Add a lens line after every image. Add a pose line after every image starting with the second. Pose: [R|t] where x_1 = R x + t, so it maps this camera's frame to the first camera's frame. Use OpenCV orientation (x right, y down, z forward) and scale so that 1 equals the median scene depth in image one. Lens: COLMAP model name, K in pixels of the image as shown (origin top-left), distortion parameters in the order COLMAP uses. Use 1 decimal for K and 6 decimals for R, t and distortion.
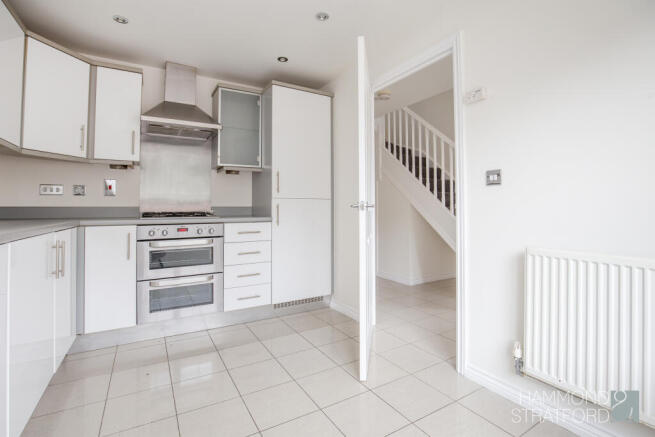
lens RADIAL K [[308.1, 0, 312.2], [0, 308.1, 205.3], [0, 0, 1]] dist [-0.002104, -0.000514]
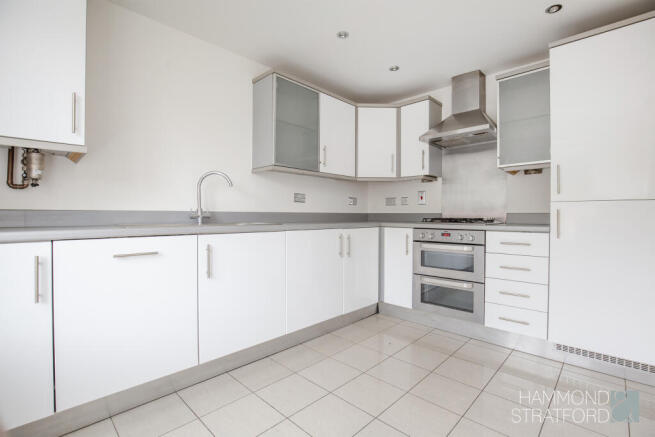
lens RADIAL K [[308.1, 0, 325.5], [0, 308.1, 222.0], [0, 0, 1]] dist [-0.002104, -0.000514]
pose [[0.303293, 0.025777, -0.952549, 0.458279], [0.001870, 0.999616, 0.027646, 0.005301], [0.952896, -0.010166, 0.303128, 0.273482]]
